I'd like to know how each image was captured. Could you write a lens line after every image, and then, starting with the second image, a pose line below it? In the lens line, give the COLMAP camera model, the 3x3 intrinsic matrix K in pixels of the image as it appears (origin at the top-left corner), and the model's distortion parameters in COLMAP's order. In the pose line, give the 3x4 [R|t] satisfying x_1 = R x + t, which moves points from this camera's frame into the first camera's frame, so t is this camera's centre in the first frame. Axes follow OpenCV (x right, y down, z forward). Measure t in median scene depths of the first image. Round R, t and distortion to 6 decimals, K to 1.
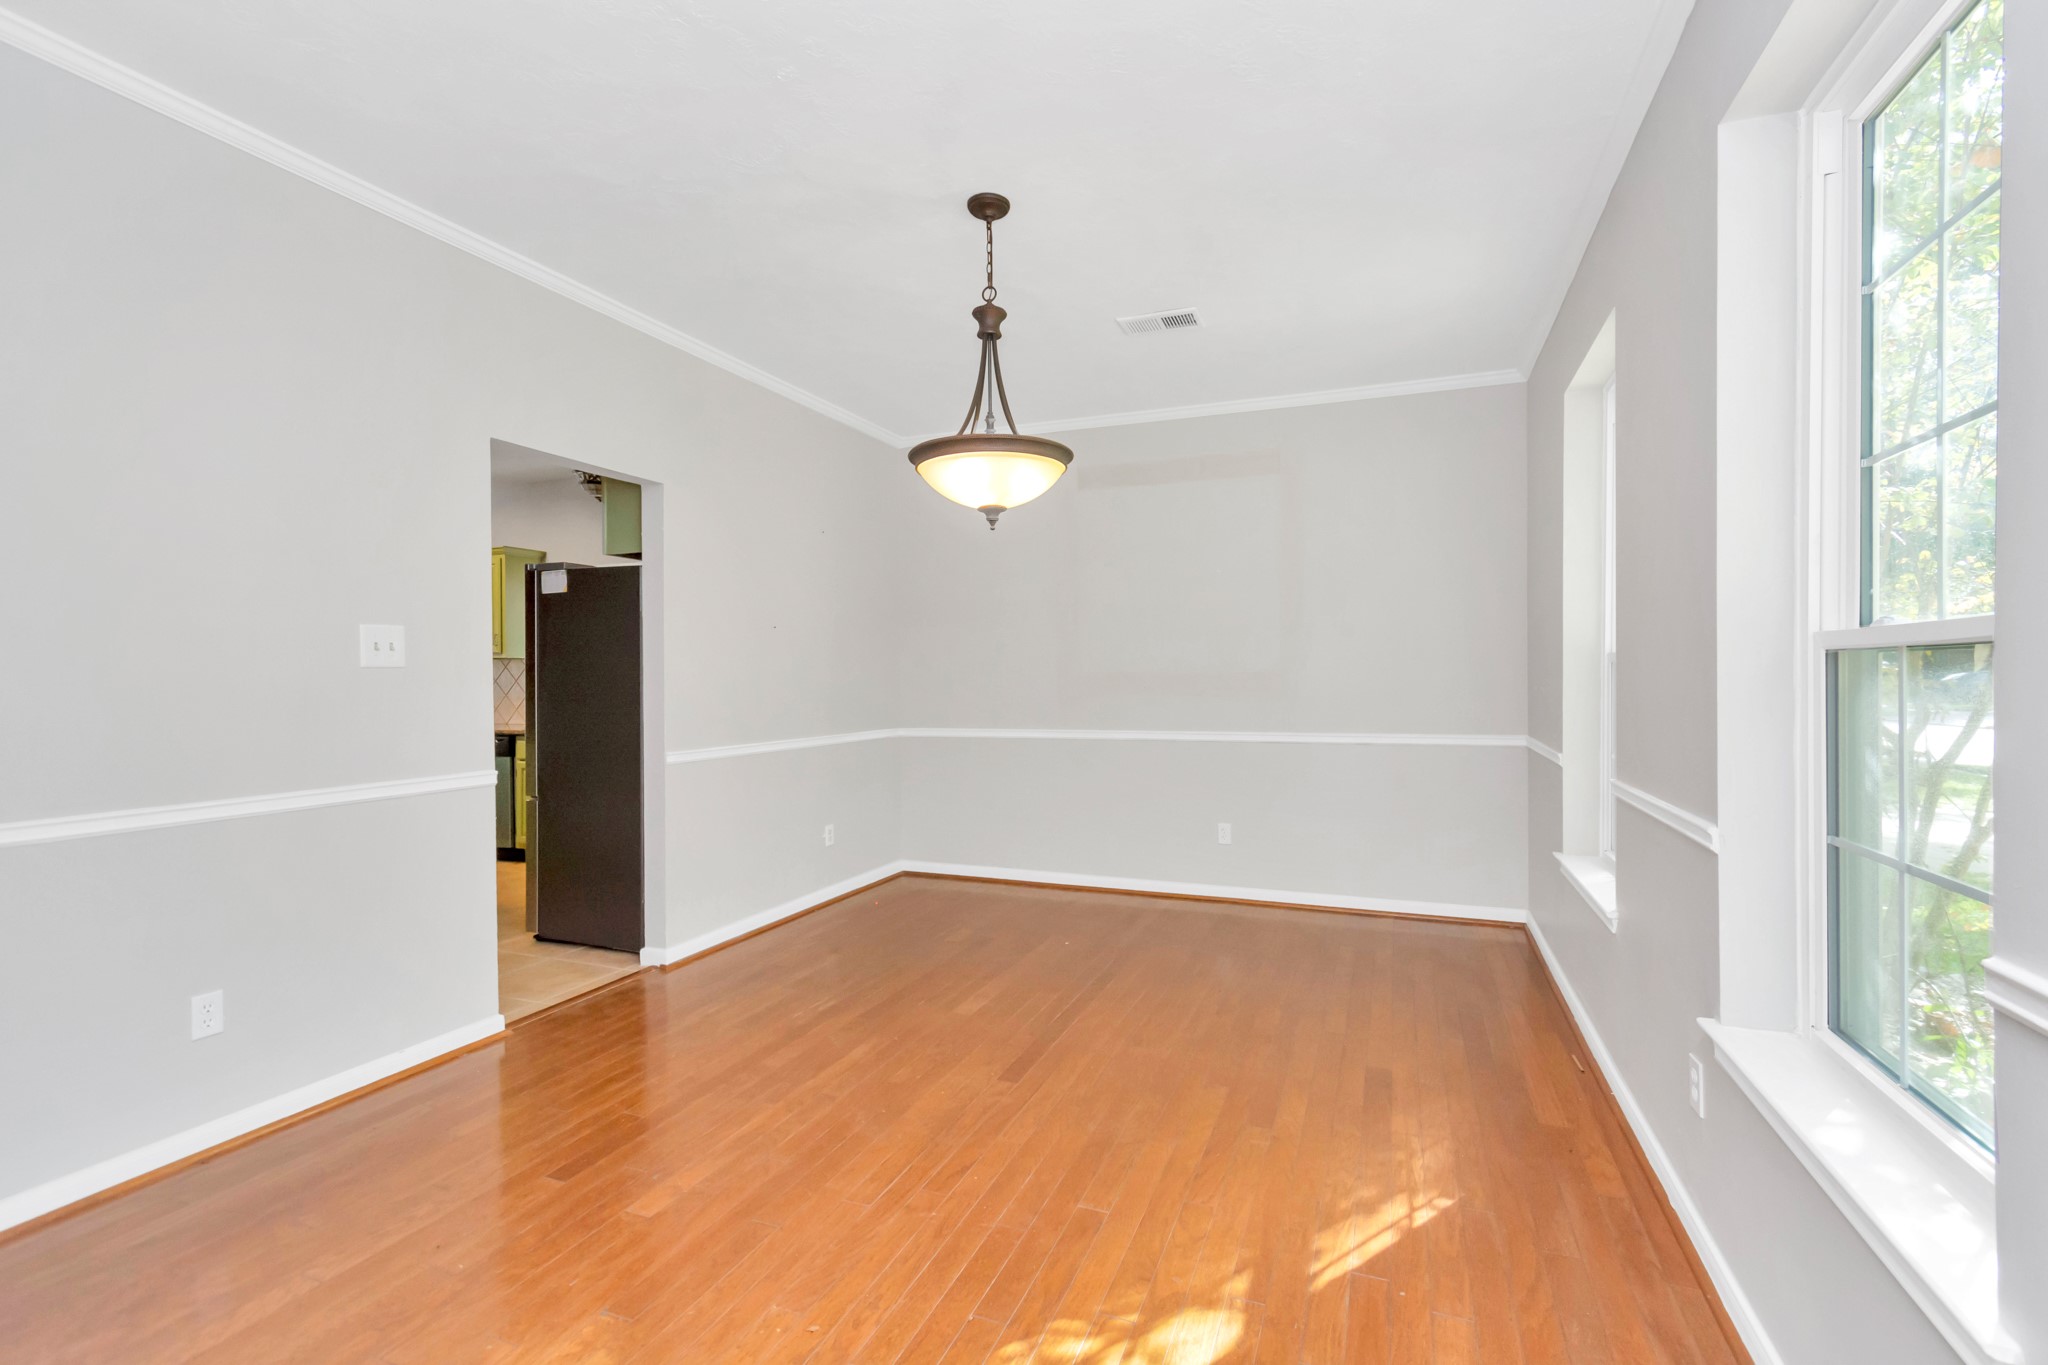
lens RADIAL K [[981.8, 0, 1048.0], [0, 981.8, 678.6], [0, 0, 1]] dist [-0.001598, -0.000491]
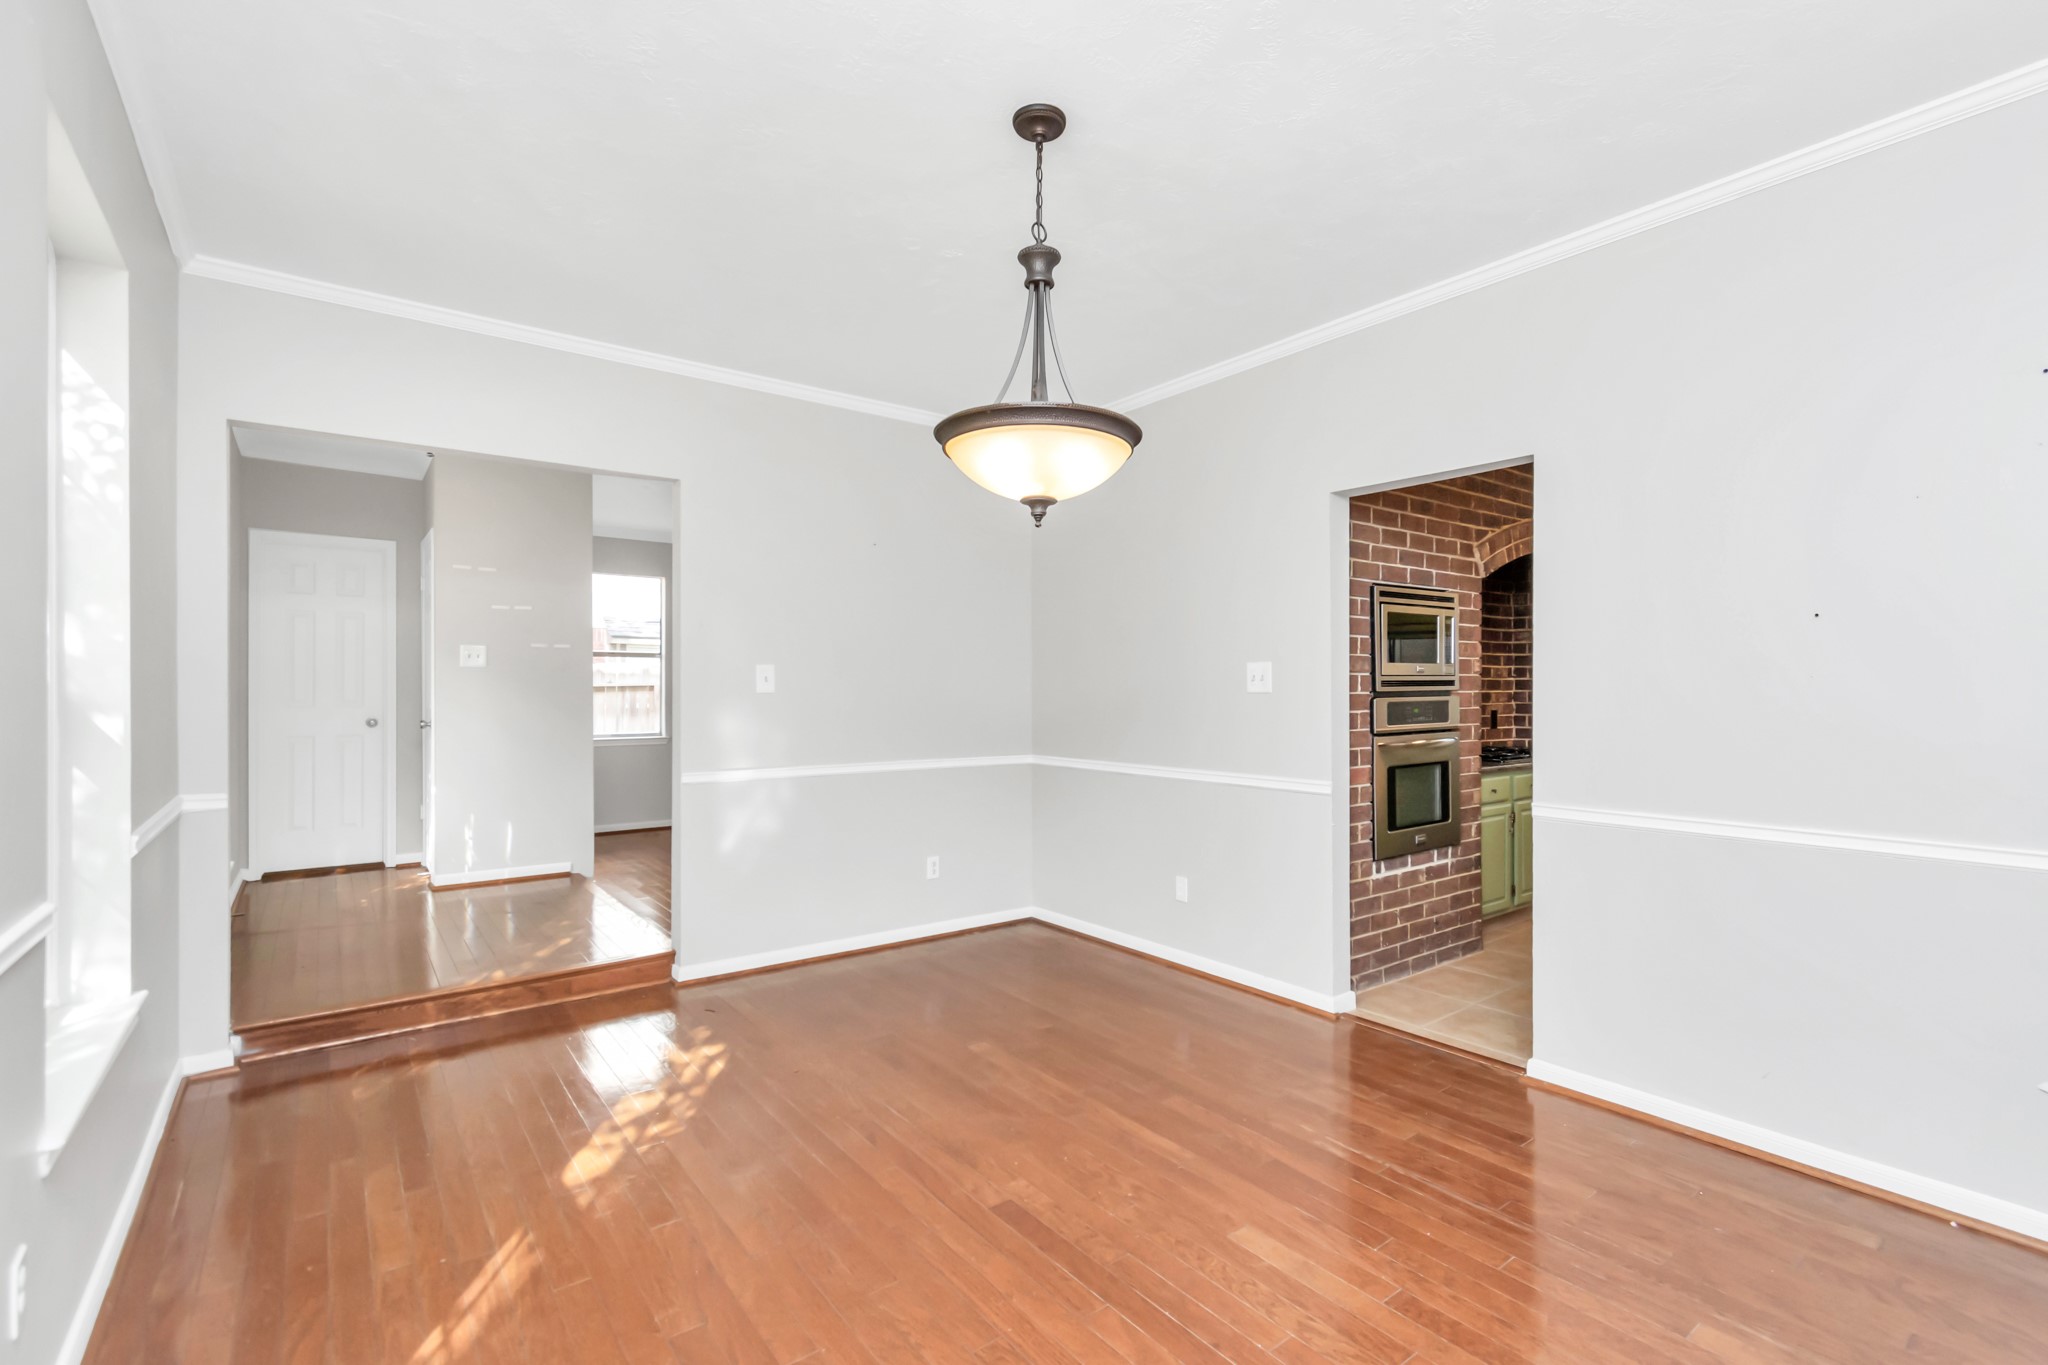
lens RADIAL K [[938.4, 0, 1043.0], [0, 938.4, 683.3], [0, 0, 1]] dist [-0.000321, -0.001424]
pose [[-0.546113, 0.002797, -0.837707, 0.596283], [0.000521, 0.999995, 0.002999, -0.029215], [0.837711, 0.001202, -0.546112, 1.458802]]
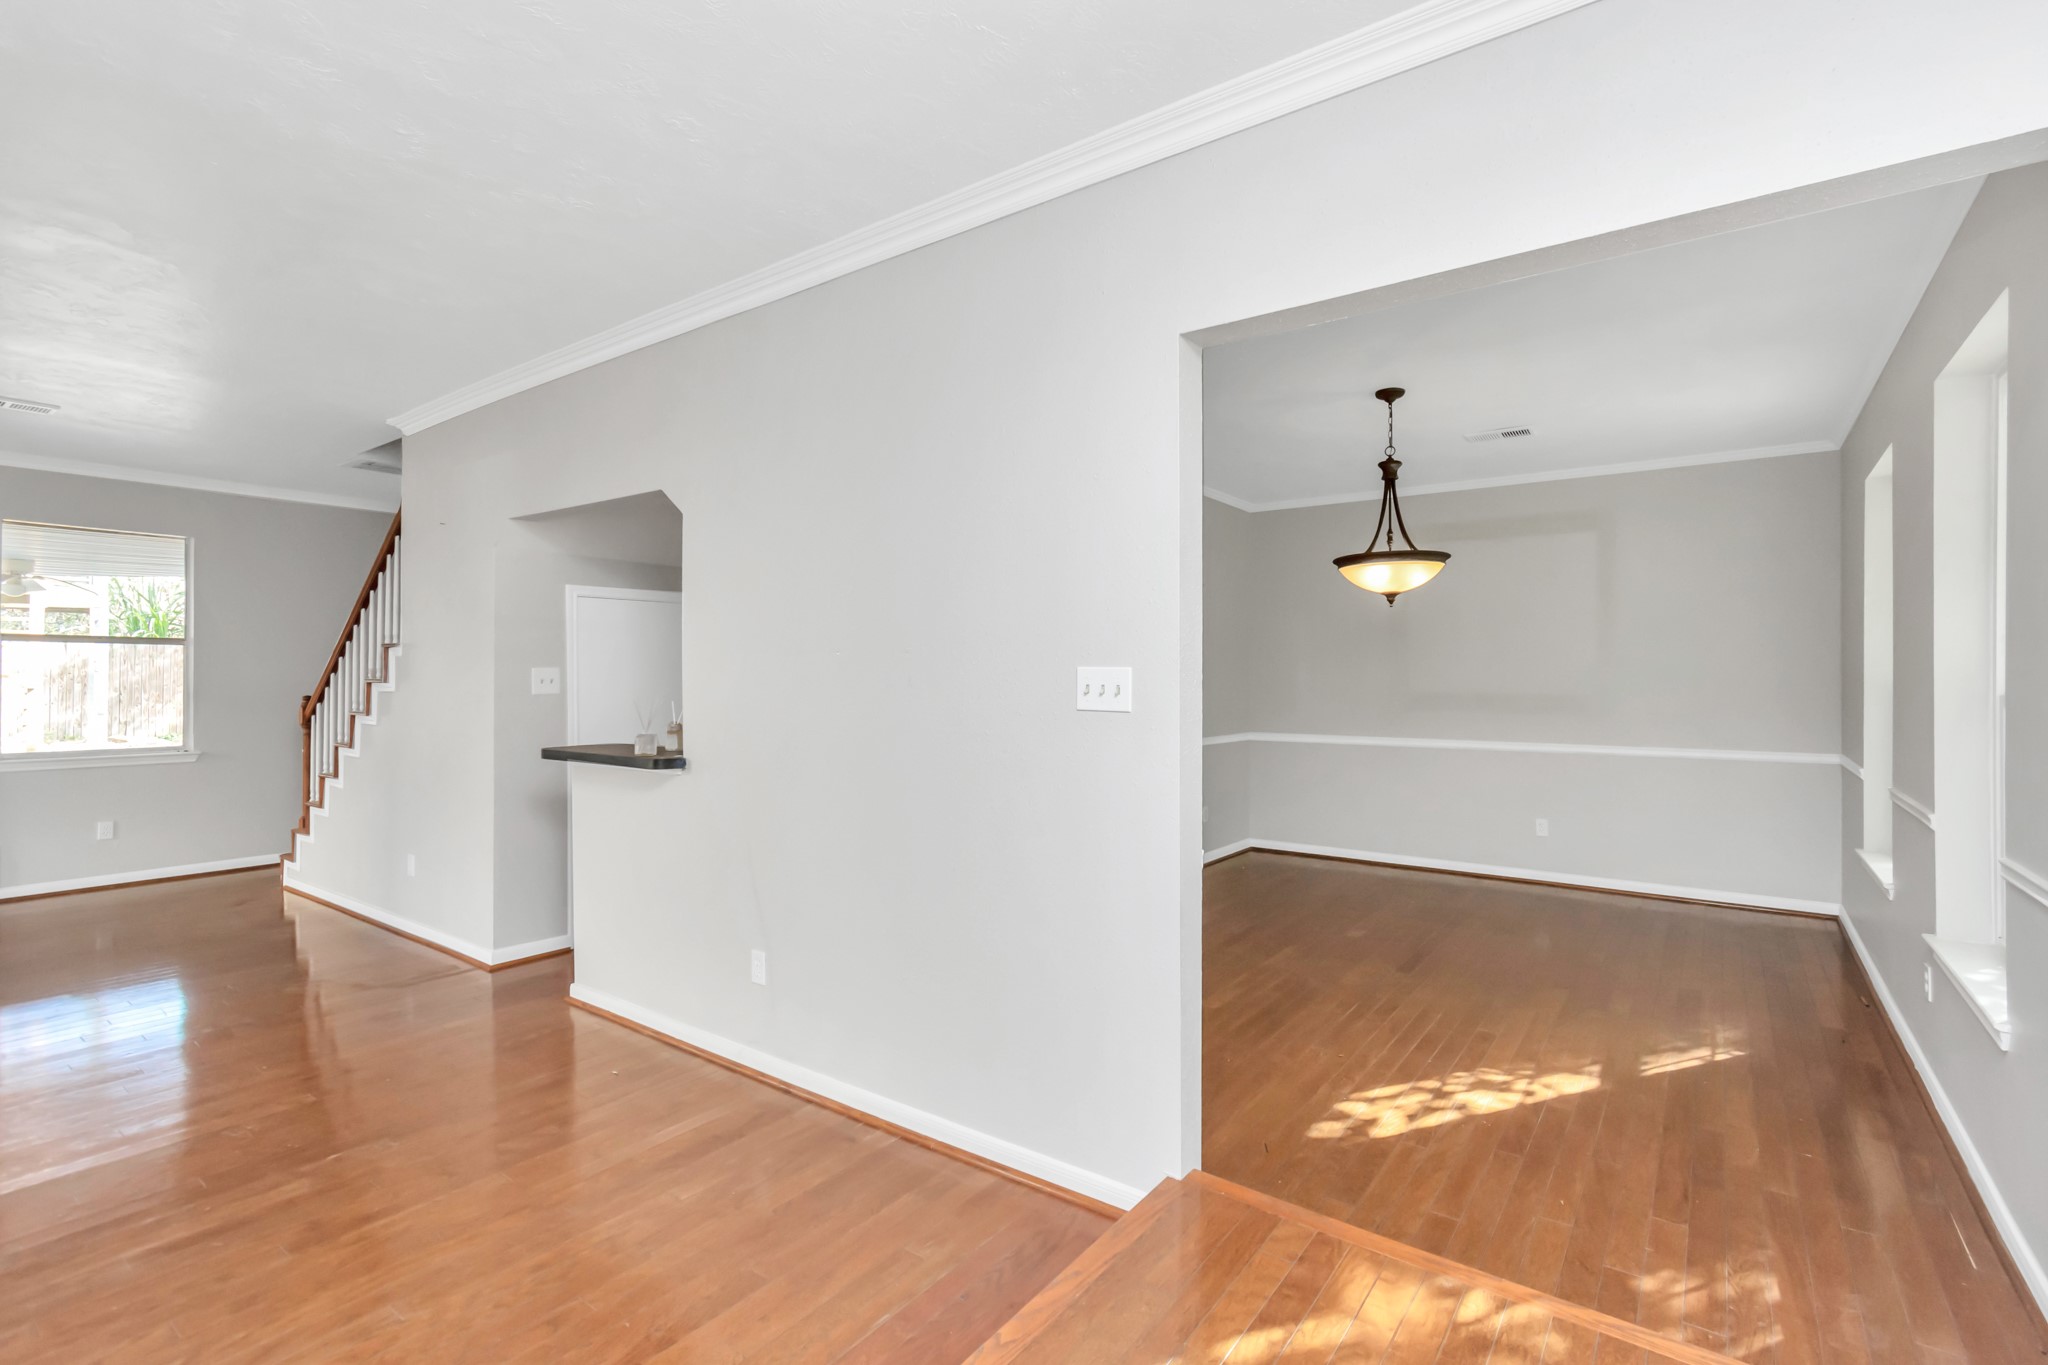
lens RADIAL K [[938.4, 0, 1012.9], [0, 938.4, 677.9], [0, 0, 1]] dist [-0.000321, -0.001424]
pose [[0.954541, 0.004643, -0.298042, -0.198403], [-0.005999, 0.999975, -0.003637, -0.037796], [0.298018, 0.005259, 0.954546, -0.598651]]
